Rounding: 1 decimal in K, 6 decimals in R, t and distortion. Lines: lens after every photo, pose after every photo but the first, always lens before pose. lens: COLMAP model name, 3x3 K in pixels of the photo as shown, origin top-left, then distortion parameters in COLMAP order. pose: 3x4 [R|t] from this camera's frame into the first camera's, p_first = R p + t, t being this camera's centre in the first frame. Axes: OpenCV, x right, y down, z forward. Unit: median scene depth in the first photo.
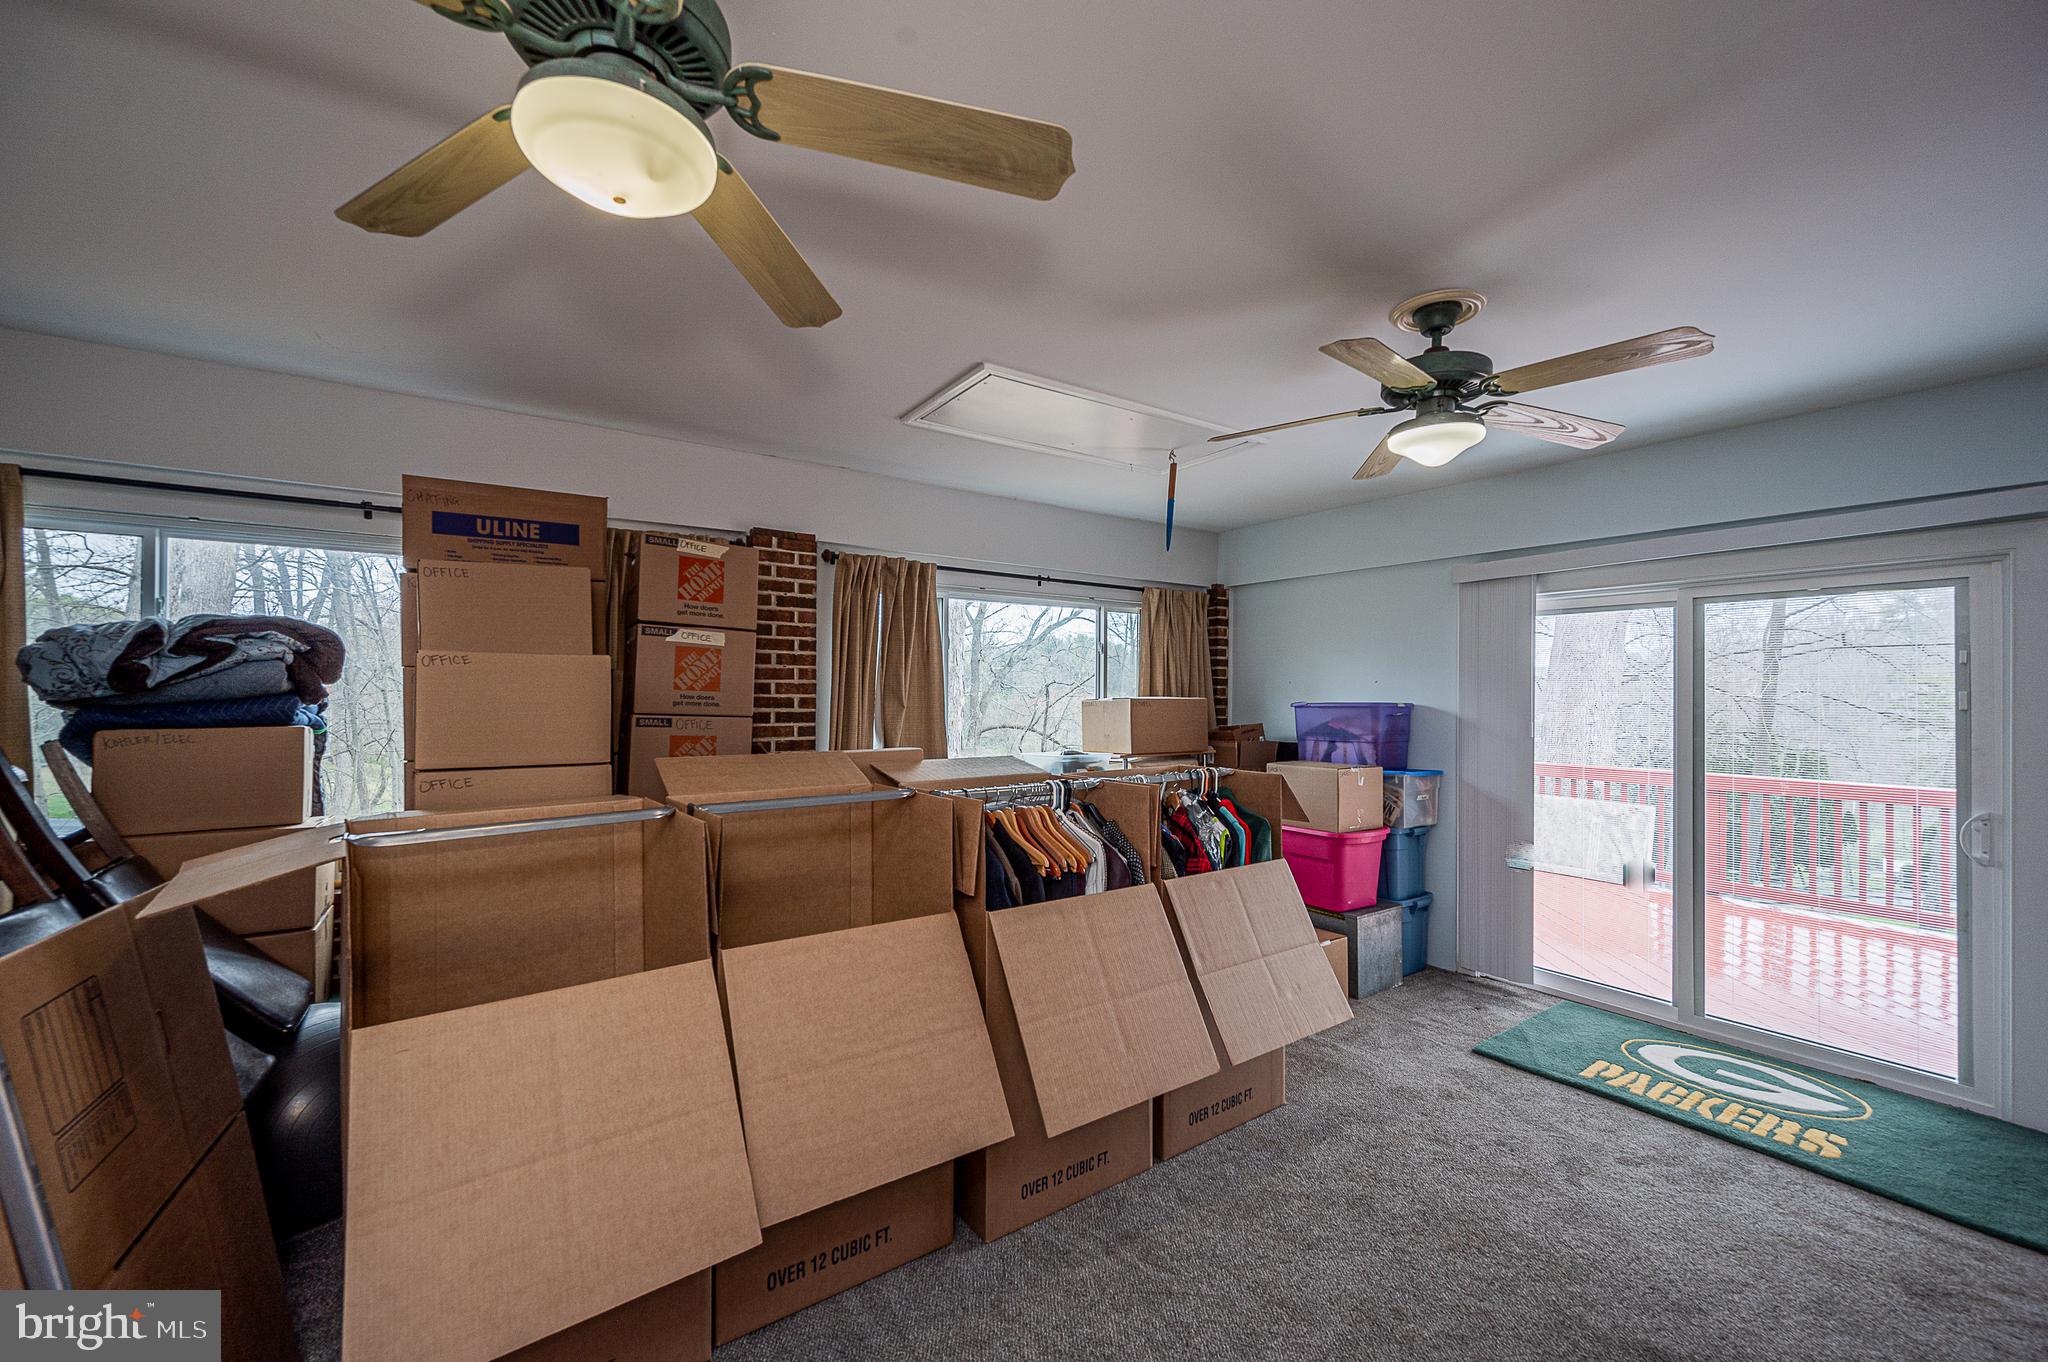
lens RADIAL K [[805.7, 0, 1028.5], [0, 805.7, 690.4], [0, 0, 1]] dist [-0.003222, 0.000778]
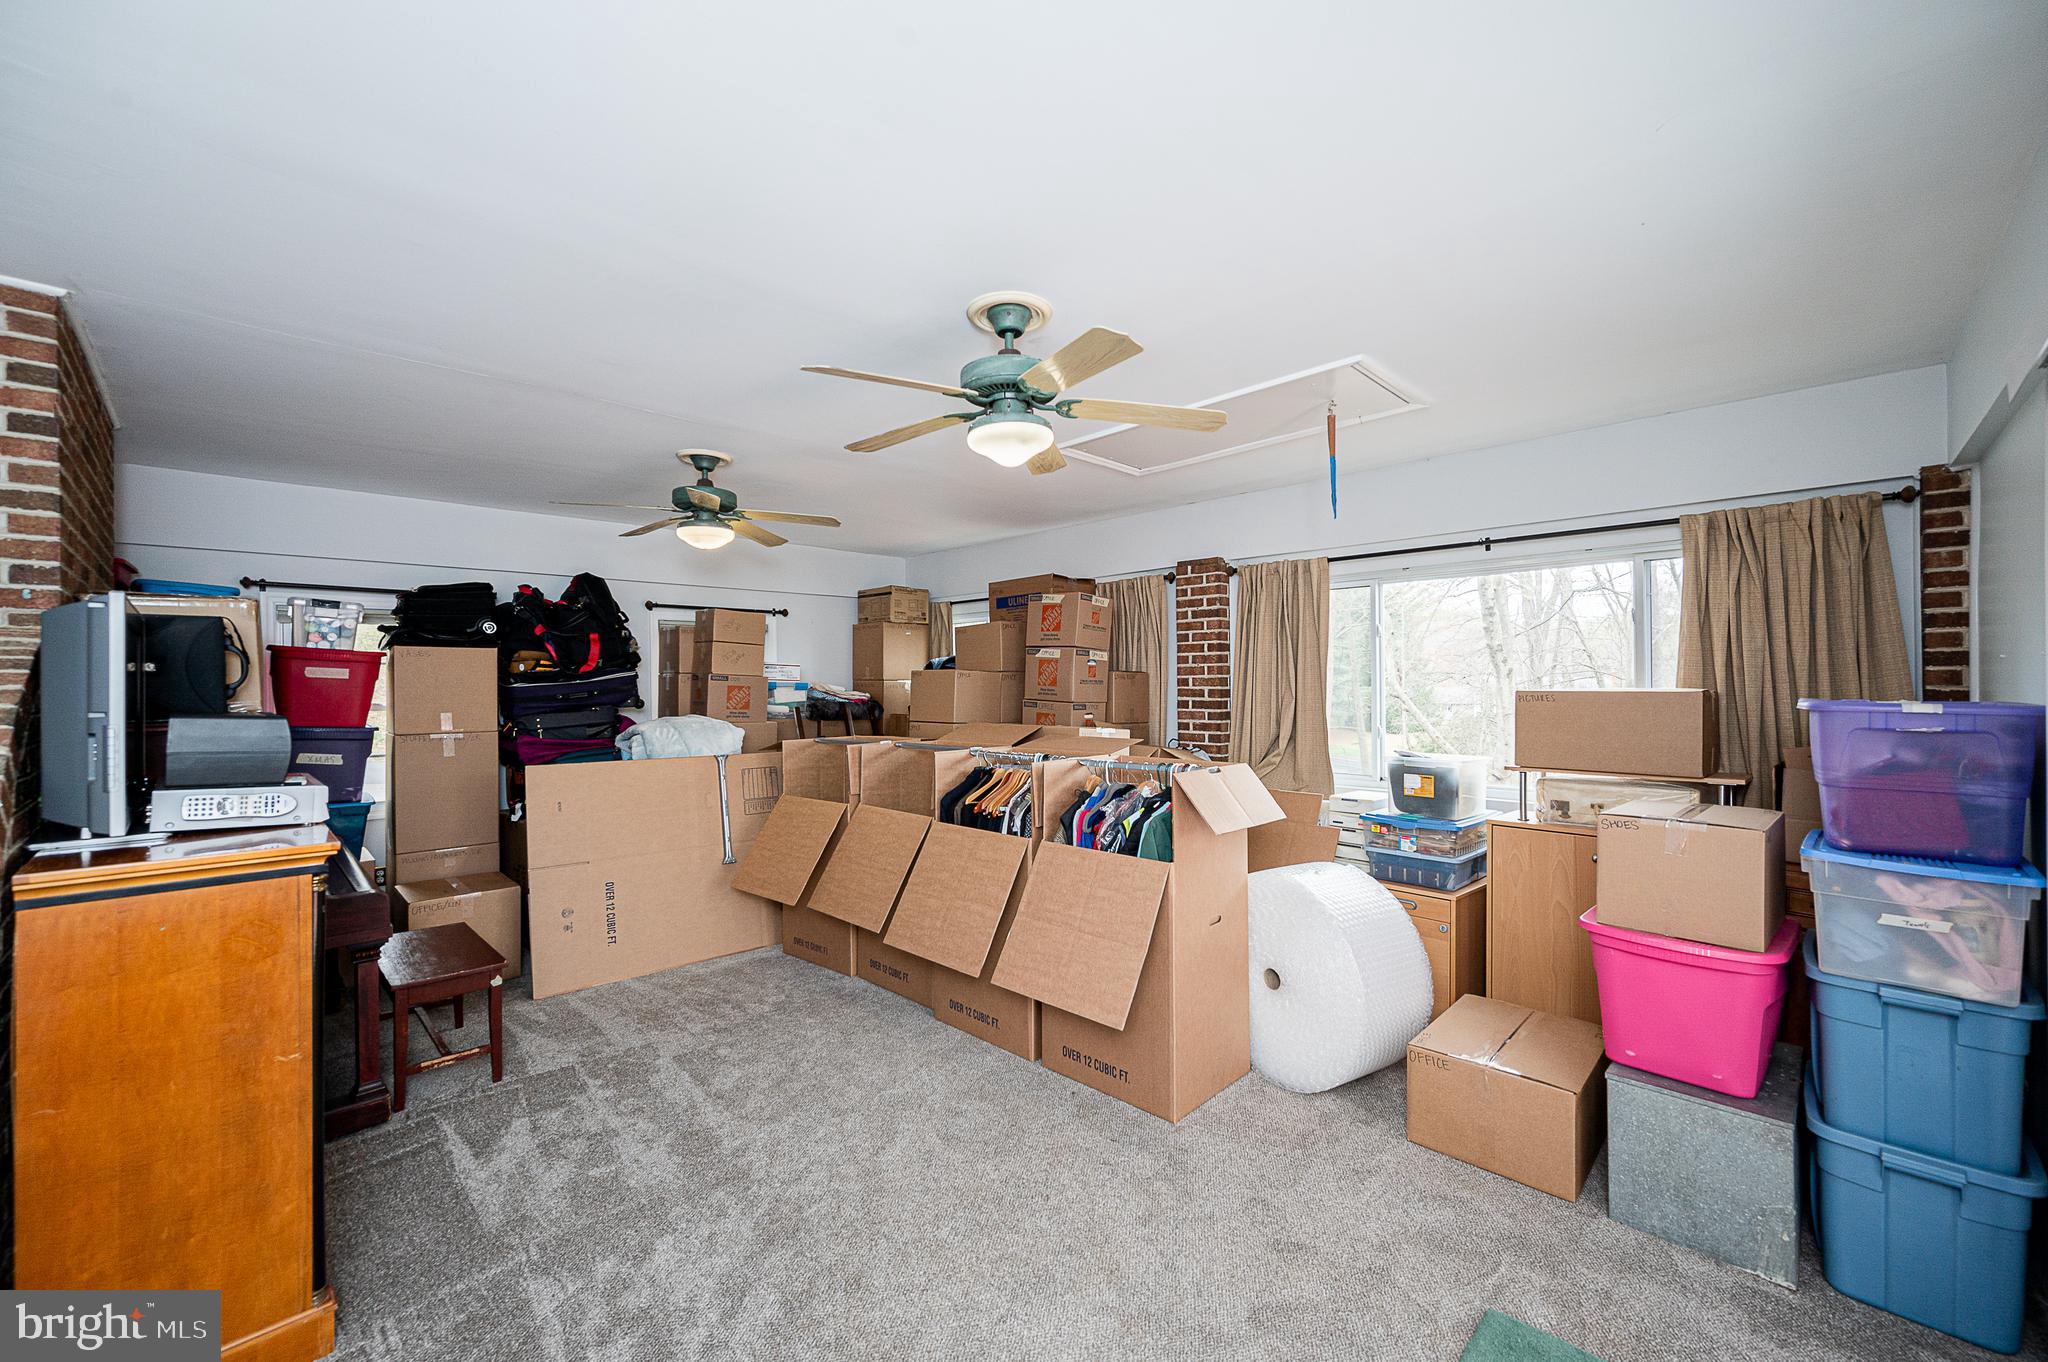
lens RADIAL K [[805.7, 0, 1026.4], [0, 805.7, 679.4], [0, 0, 1]] dist [-0.003222, 0.000778]
pose [[0.179633, -0.008972, -0.983693, 0.915036], [0.012508, 0.999898, -0.006836, -0.001415], [0.983654, -0.011076, 0.179726, 0.502083]]
